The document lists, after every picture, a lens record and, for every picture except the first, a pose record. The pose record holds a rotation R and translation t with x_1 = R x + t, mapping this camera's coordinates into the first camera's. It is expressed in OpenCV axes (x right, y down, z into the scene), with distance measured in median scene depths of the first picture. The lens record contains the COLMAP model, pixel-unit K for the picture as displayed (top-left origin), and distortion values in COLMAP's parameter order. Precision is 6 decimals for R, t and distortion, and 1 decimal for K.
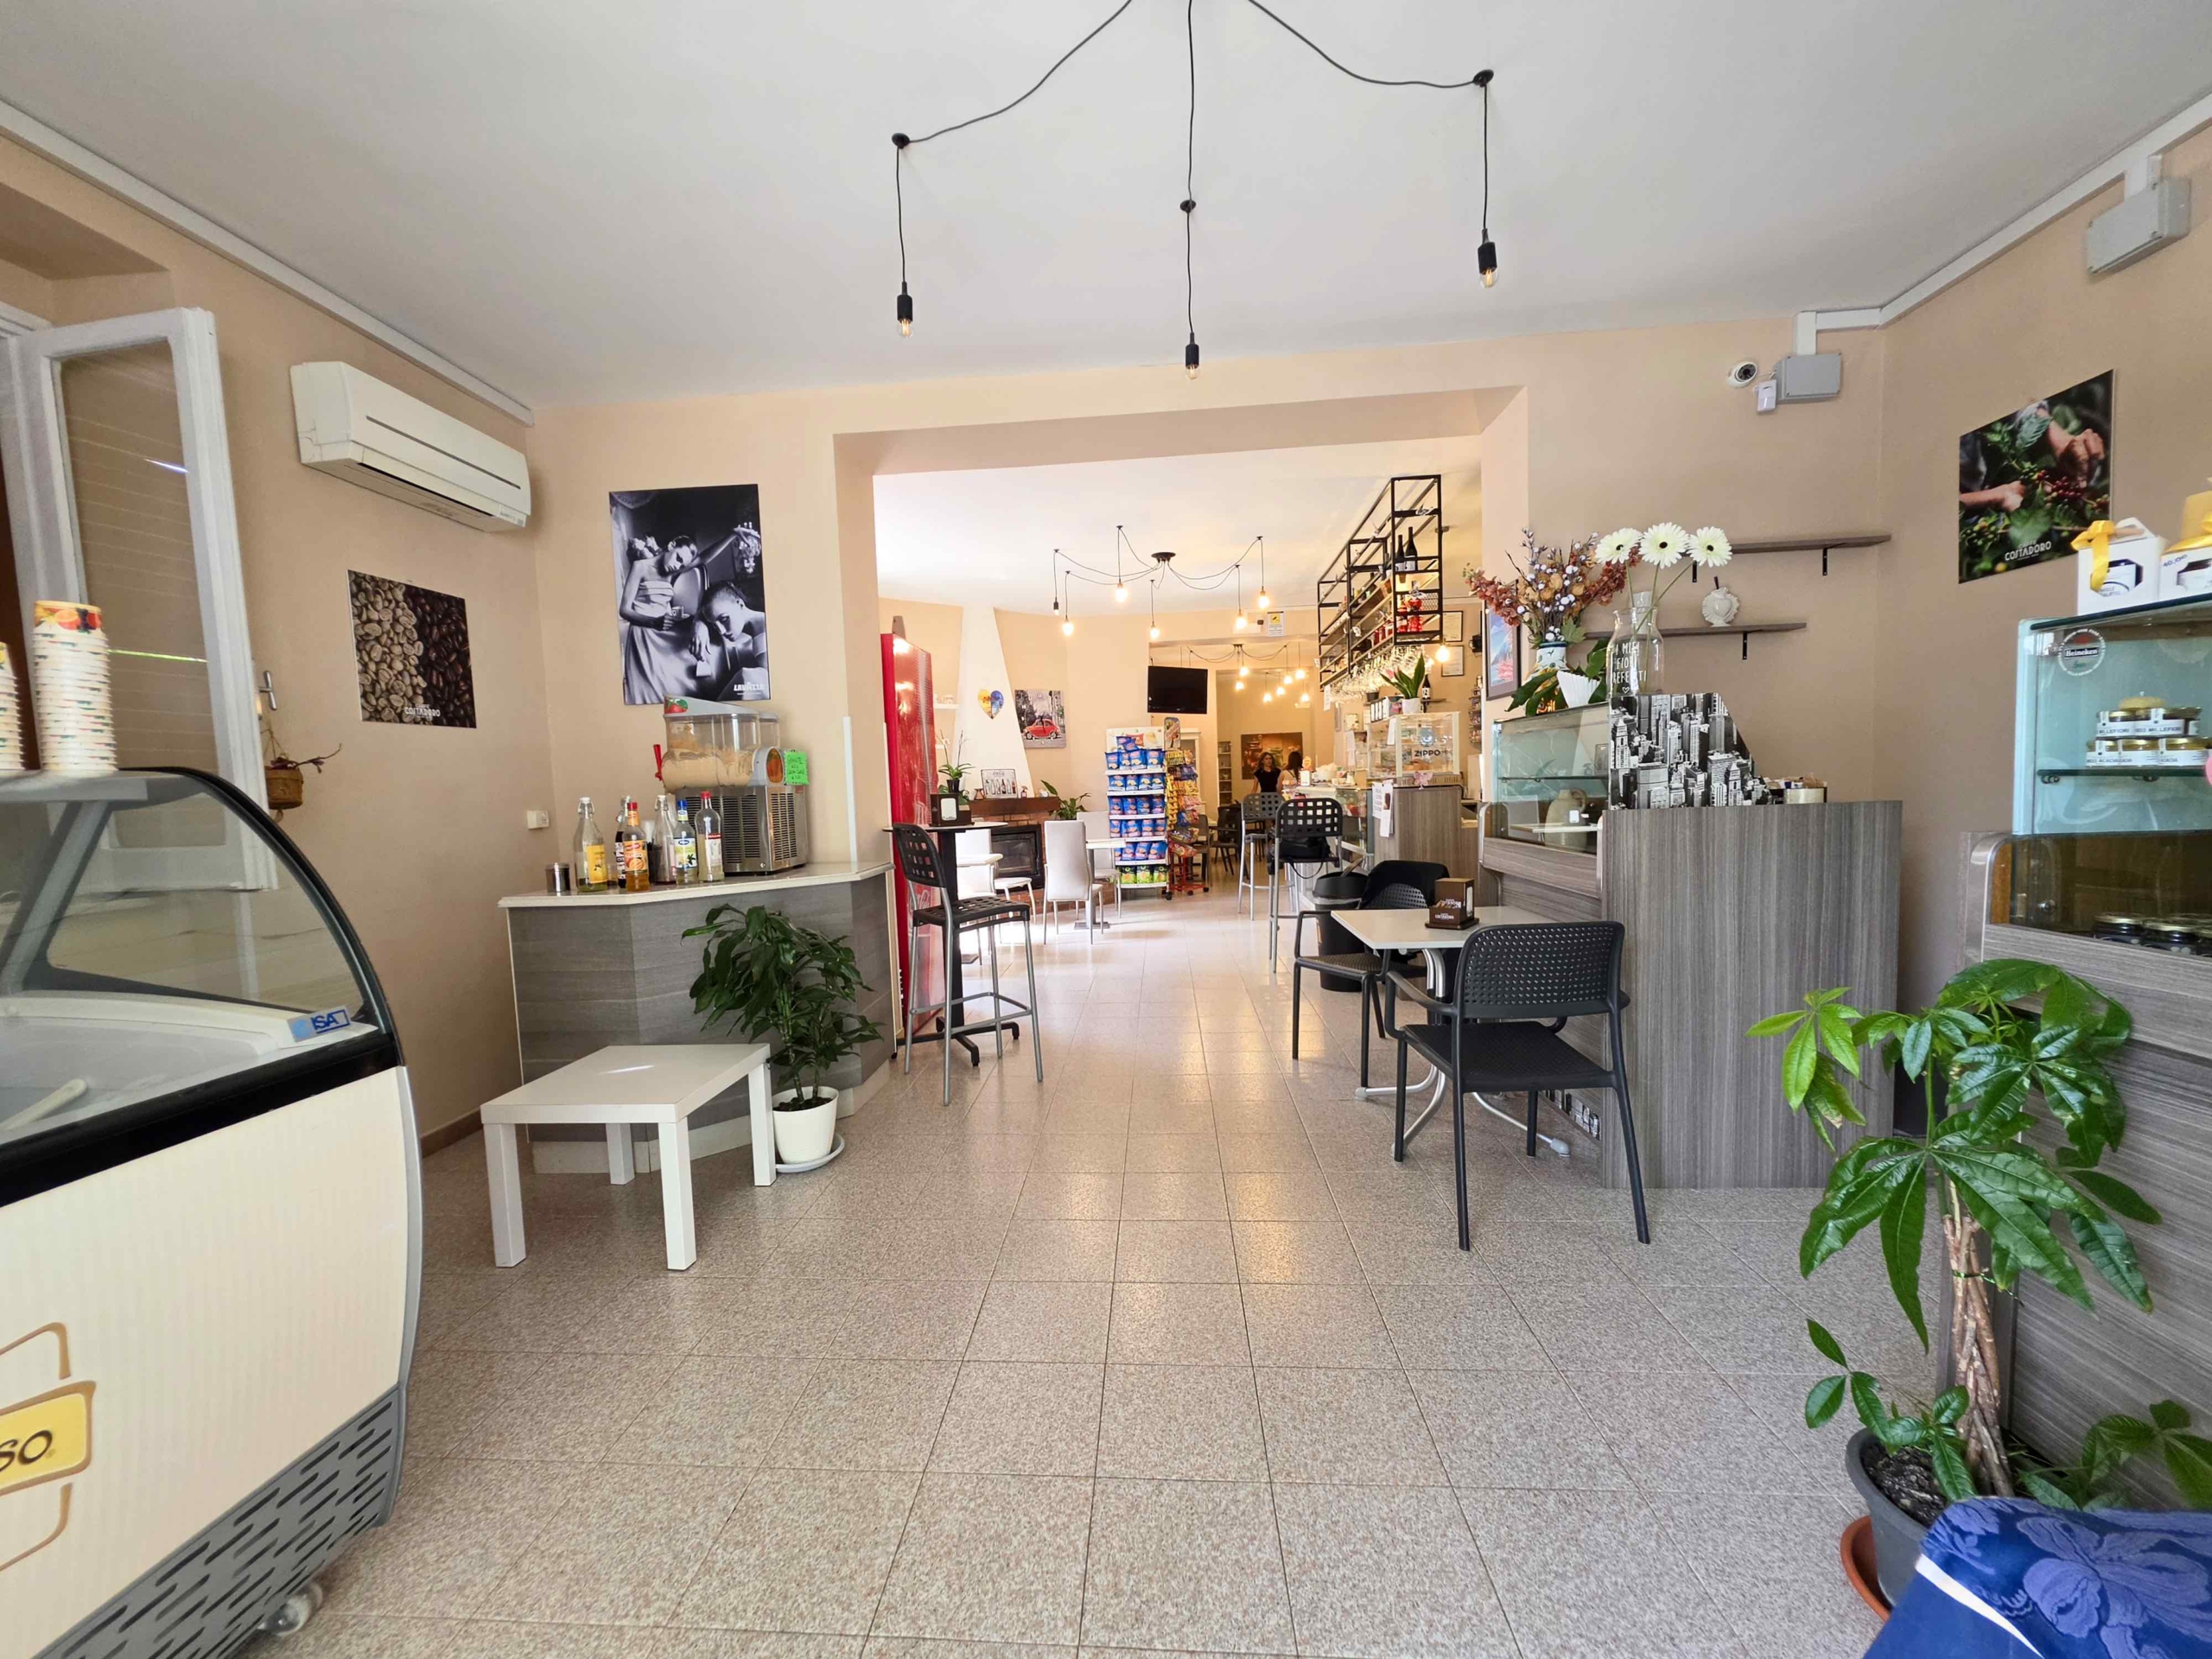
lens RADIAL K [[887.2, 0, 1096.3], [0, 887.2, 850.3], [0, 0, 1]] dist [-0.001119, -0.000024]
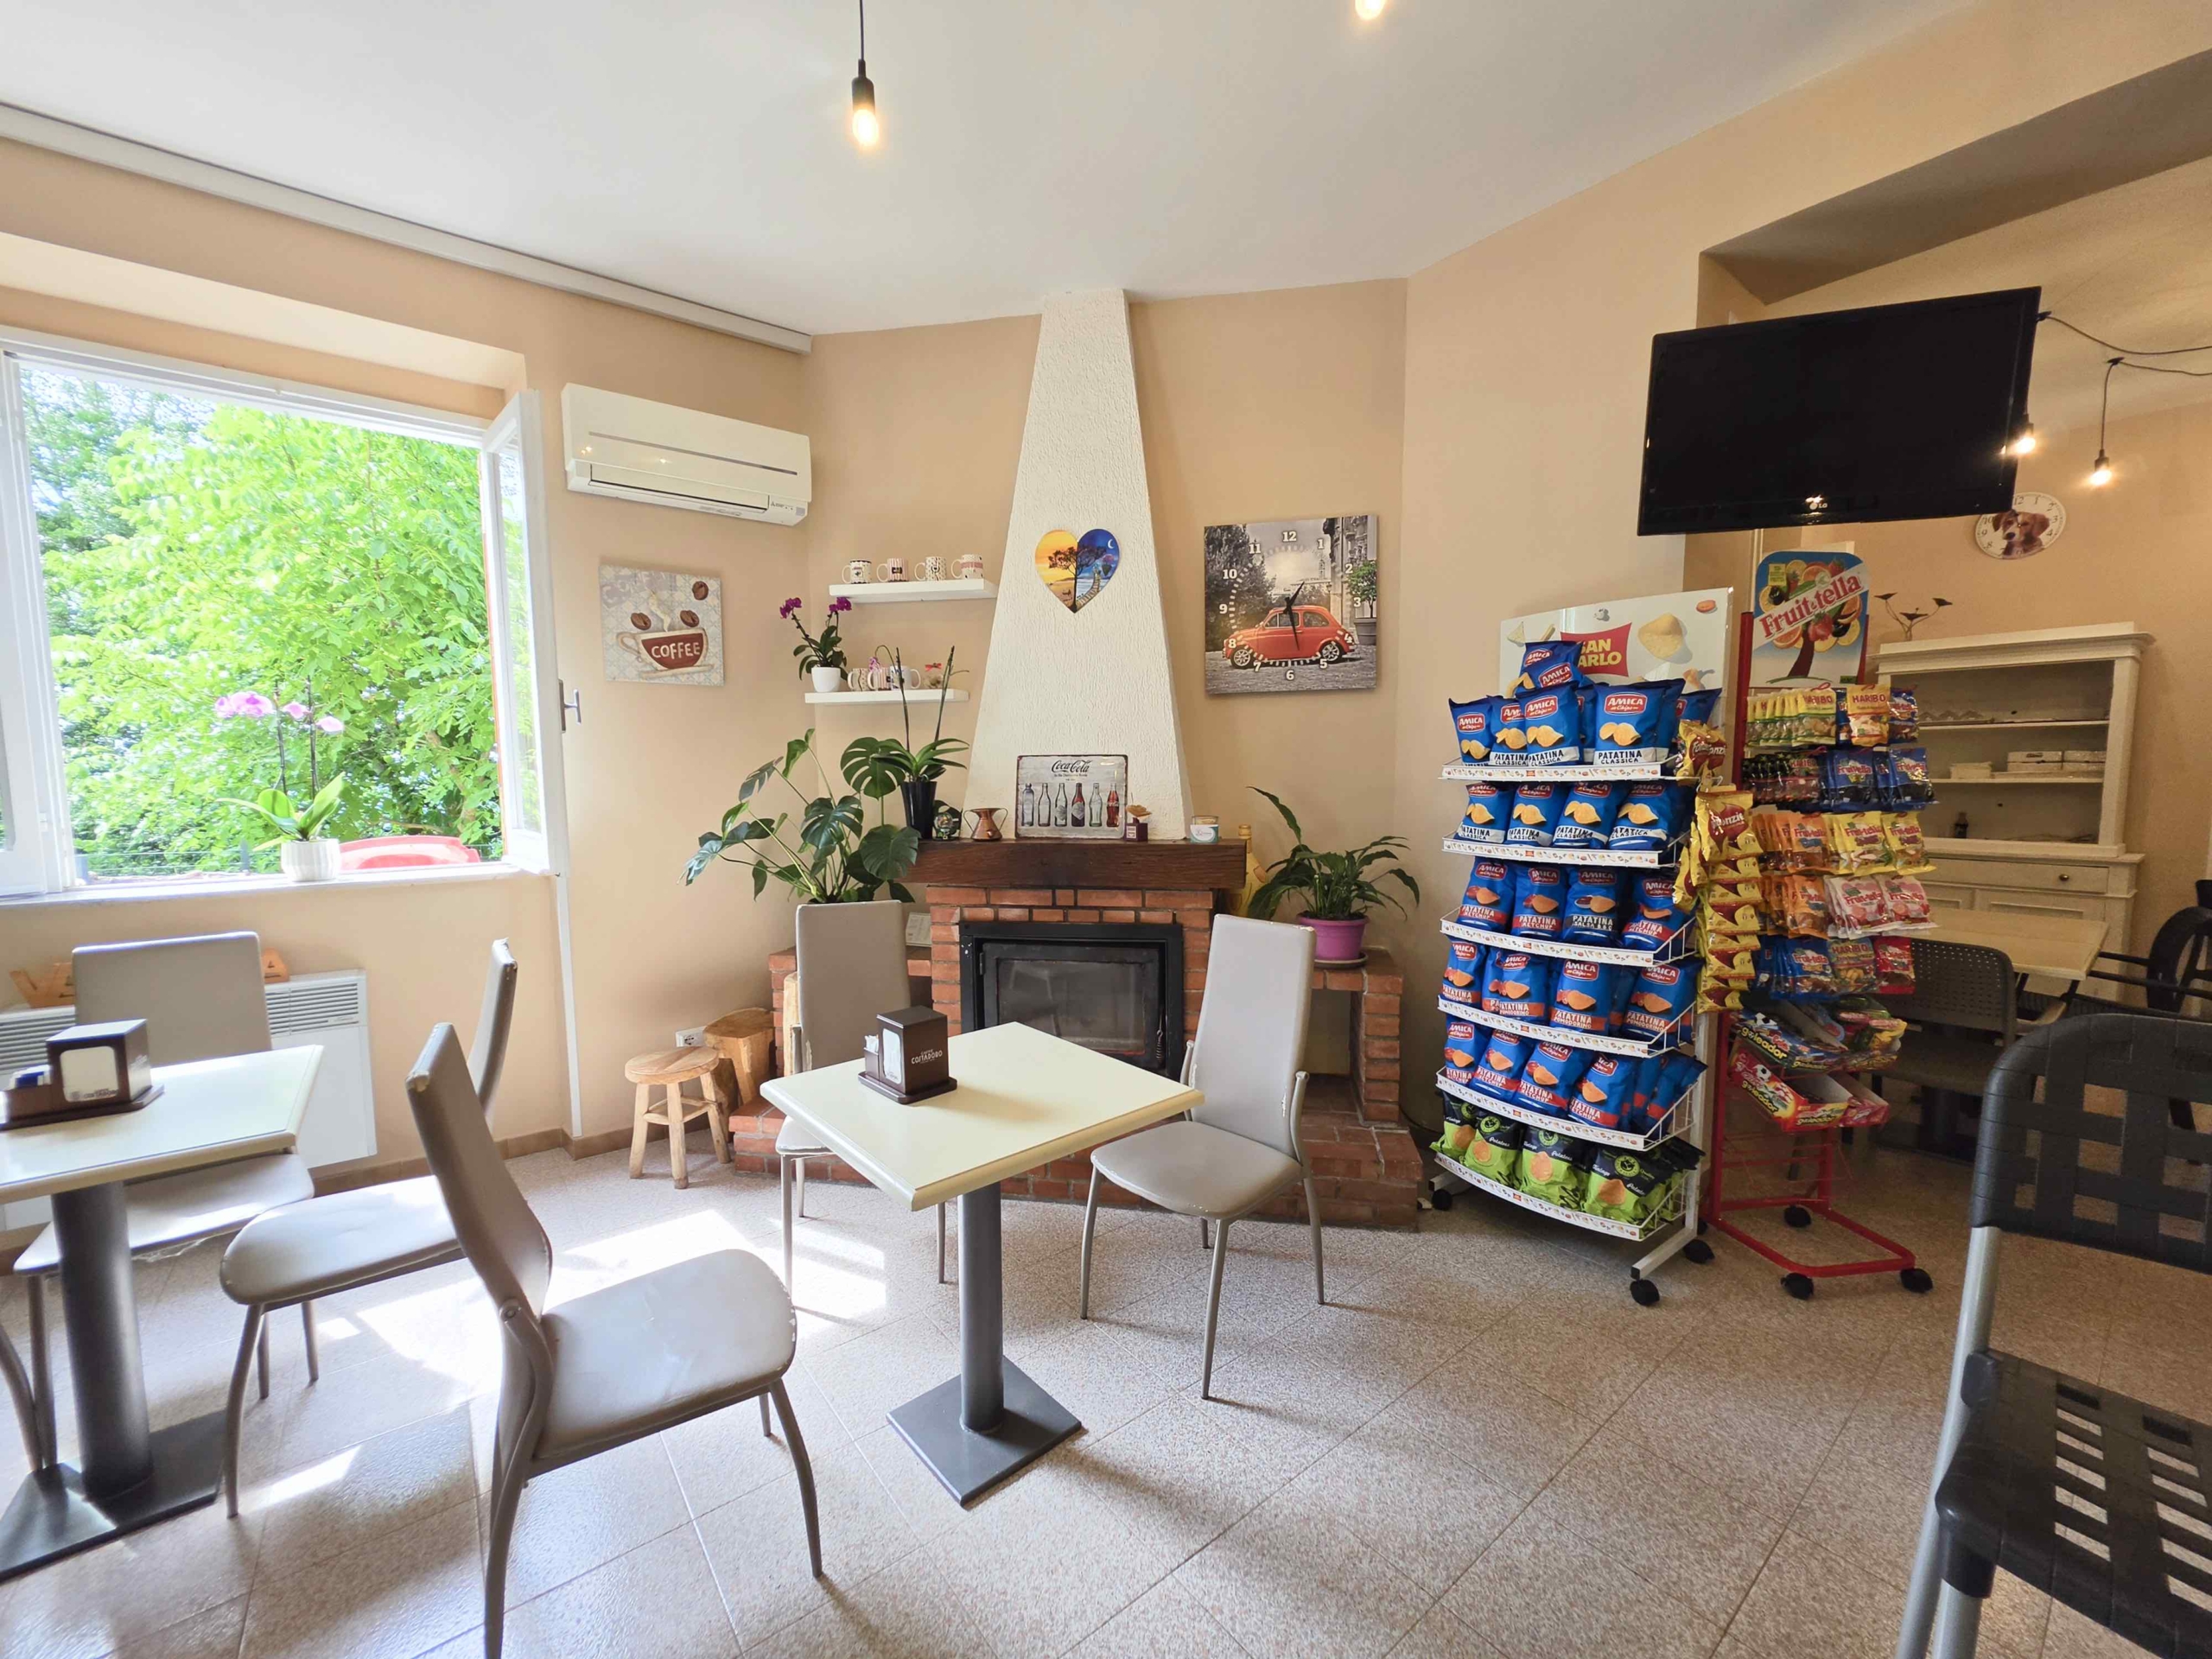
lens RADIAL K [[887.2, 0, 1096.3], [0, 887.2, 850.3], [0, 0, 1]] dist [-0.001119, -0.000024]
pose [[0.674369, 0.100345, -0.731545, 0.145356], [-0.072460, 0.994935, 0.069677, -0.074055], [0.734831, 0.006019, 0.678224, 0.720055]]
